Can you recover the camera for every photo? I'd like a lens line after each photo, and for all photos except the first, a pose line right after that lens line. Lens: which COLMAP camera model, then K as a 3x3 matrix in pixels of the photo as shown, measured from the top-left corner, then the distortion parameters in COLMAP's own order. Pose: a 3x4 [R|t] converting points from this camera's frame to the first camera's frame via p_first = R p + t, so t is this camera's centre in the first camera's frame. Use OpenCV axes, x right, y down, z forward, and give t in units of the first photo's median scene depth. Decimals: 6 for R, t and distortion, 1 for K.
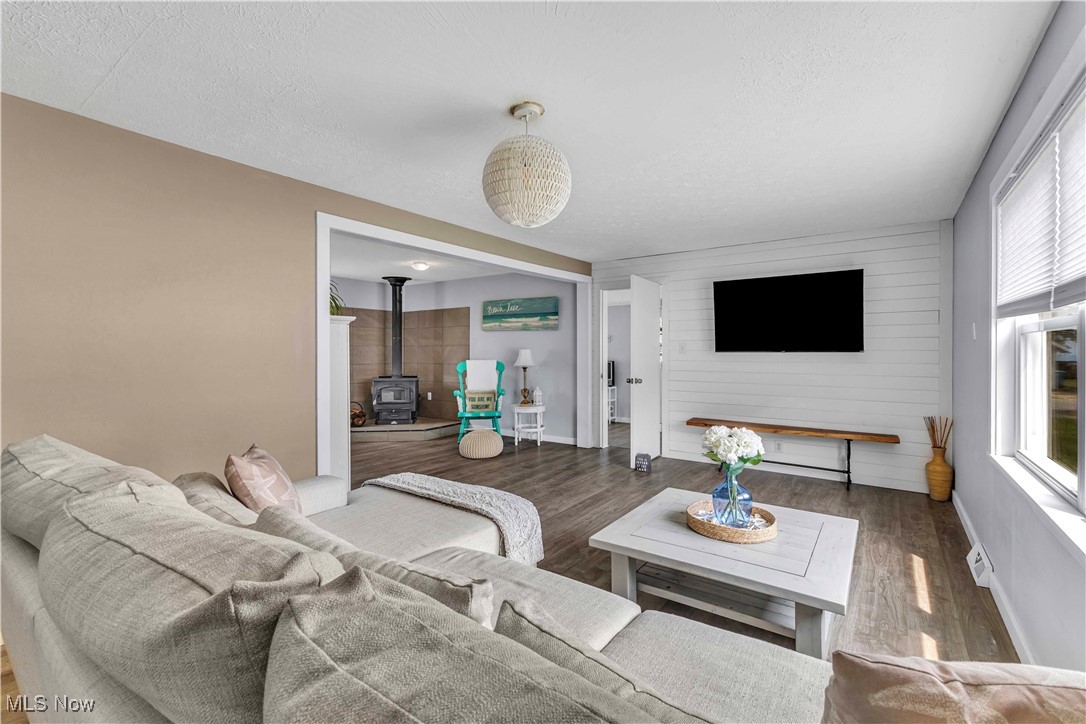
lens RADIAL K [[472.4, 0, 540.1], [0, 472.4, 358.3], [0, 0, 1]] dist [0.013388, -0.000235]
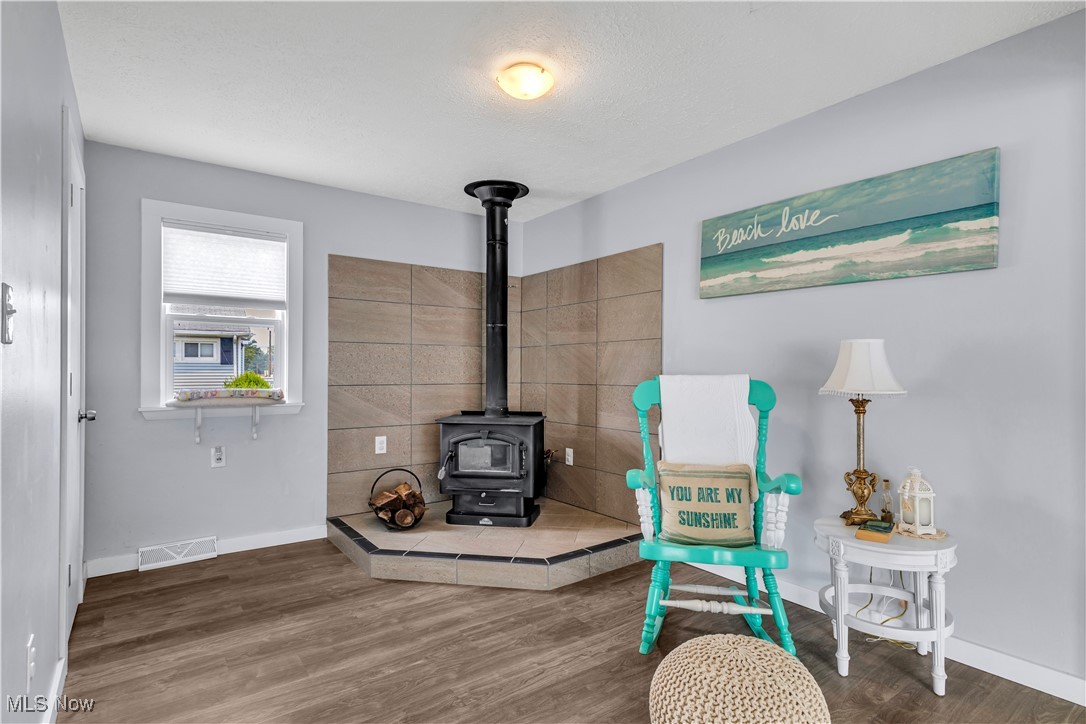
lens RADIAL K [[619.4, 0, 559.7], [0, 619.4, 367.5], [0, 0, 1]] dist [0.012834, -0.000560]
pose [[0.962019, 0.000069, -0.272984, -0.094515], [-0.004302, 0.999880, -0.014908, 0.004792], [0.272950, 0.015516, 0.961903, 0.495398]]
